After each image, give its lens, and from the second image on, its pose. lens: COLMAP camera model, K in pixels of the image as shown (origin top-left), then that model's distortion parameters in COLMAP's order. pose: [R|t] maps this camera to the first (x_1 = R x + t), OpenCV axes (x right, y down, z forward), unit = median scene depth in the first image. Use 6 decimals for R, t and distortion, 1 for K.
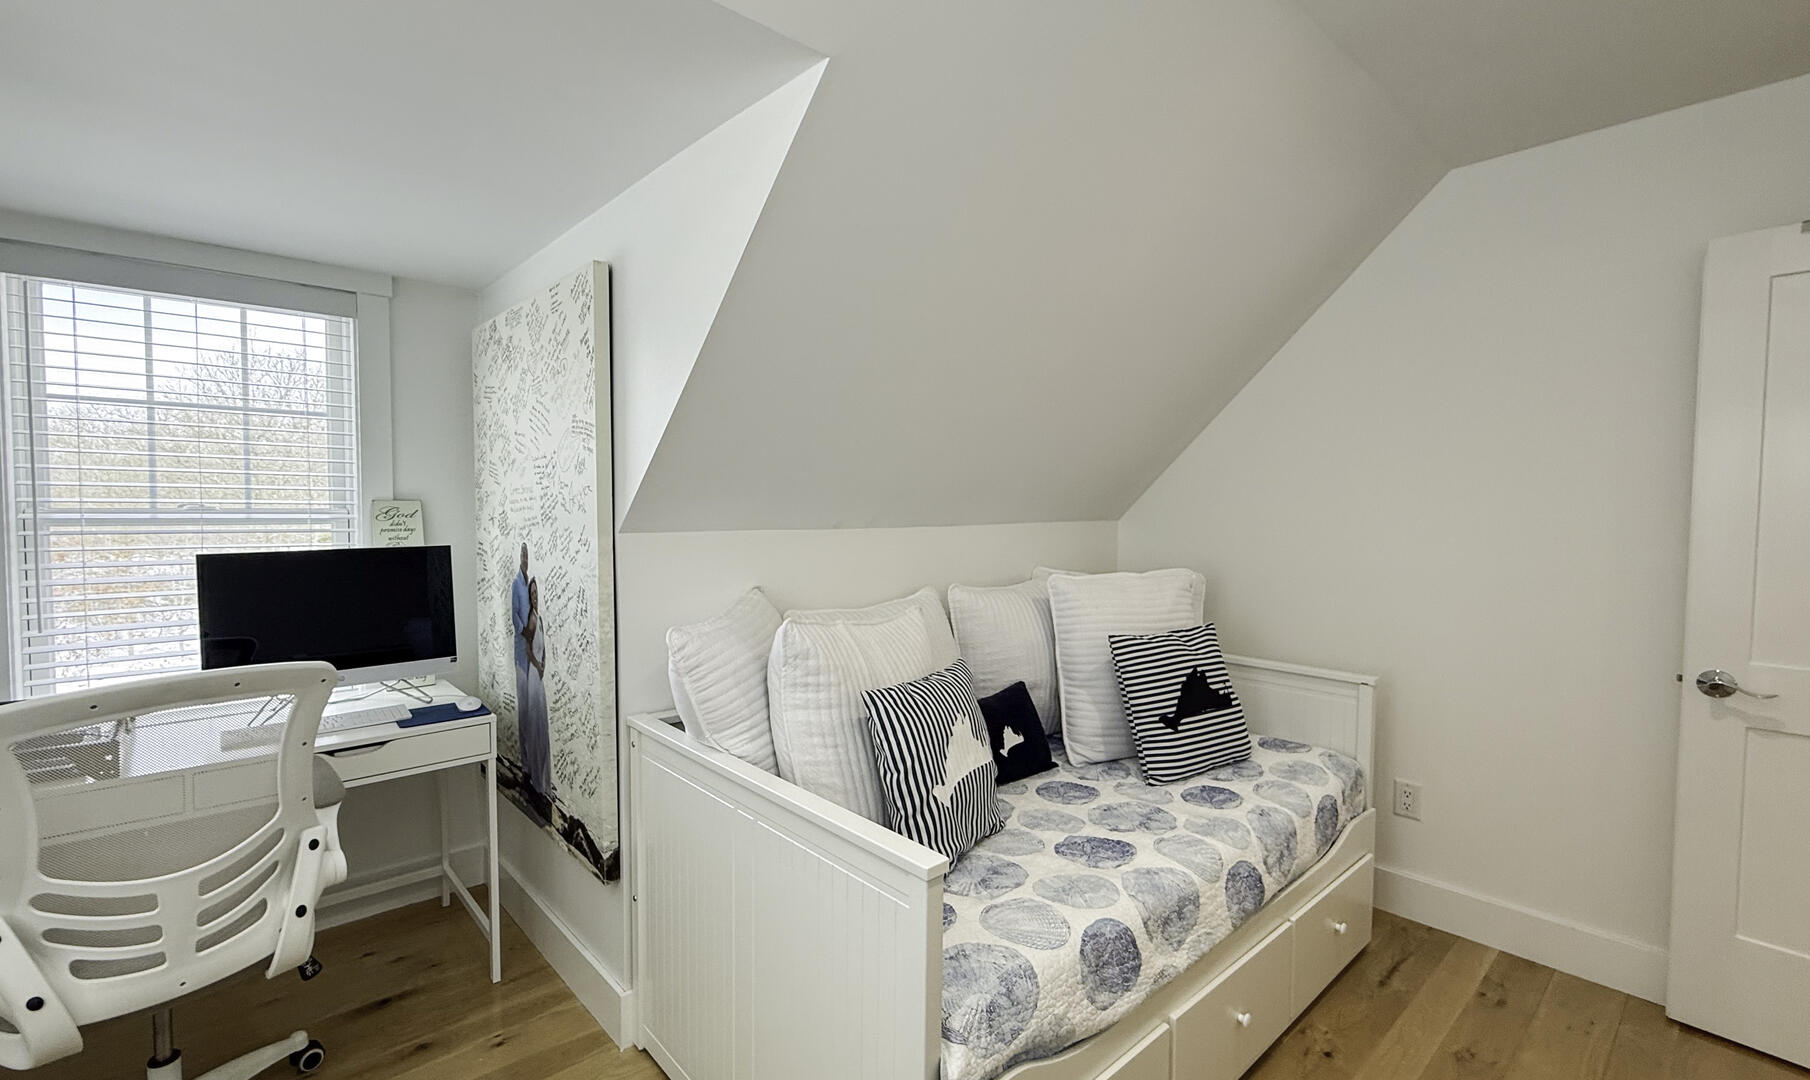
lens RADIAL K [[760.2, 0, 903.9], [0, 760.2, 538.9], [0, 0, 1]] dist [0.000909, -0.000459]
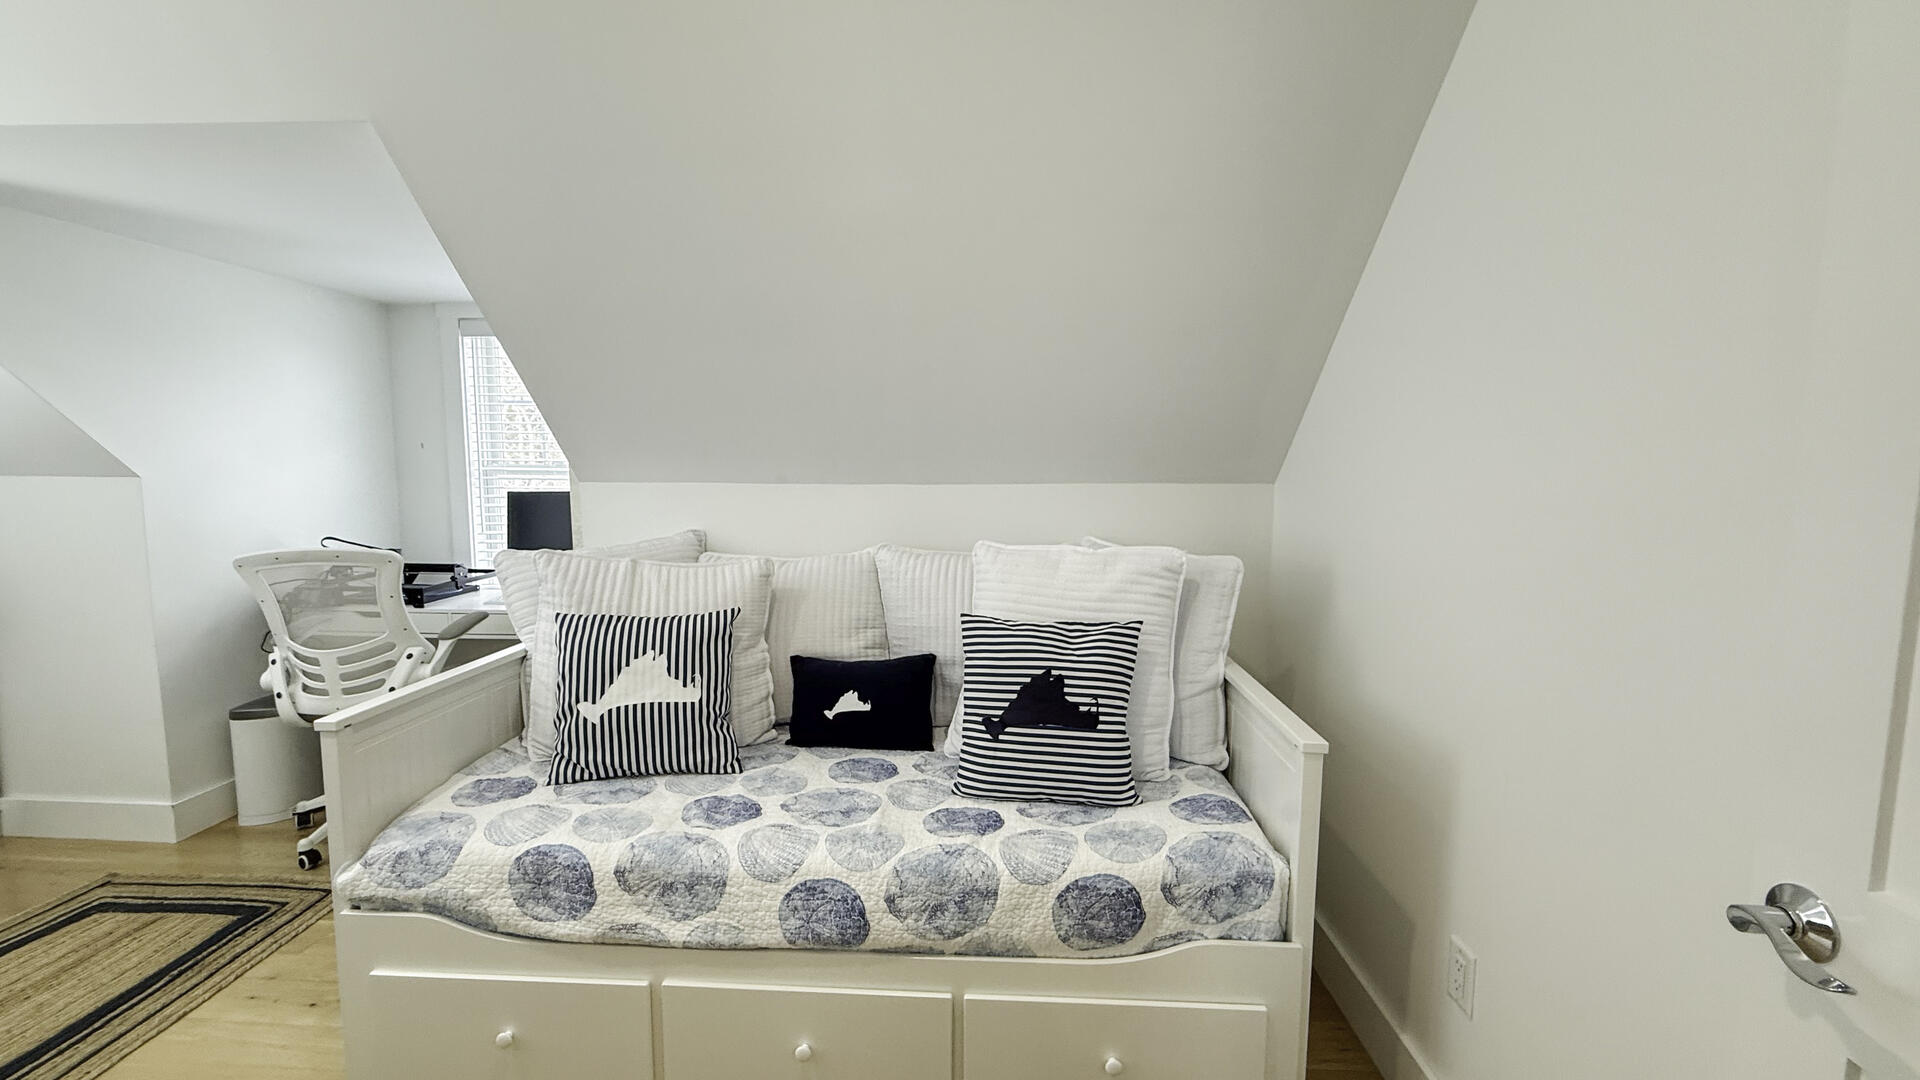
lens RADIAL K [[770.1, 0, 961.4], [0, 770.1, 542.4], [0, 0, 1]] dist [0.002318, -0.000048]
pose [[0.730611, 0.067196, -0.679480, 0.946401], [-0.031744, 0.997412, 0.064505, -0.009264], [0.682056, -0.025559, 0.730853, 0.410449]]
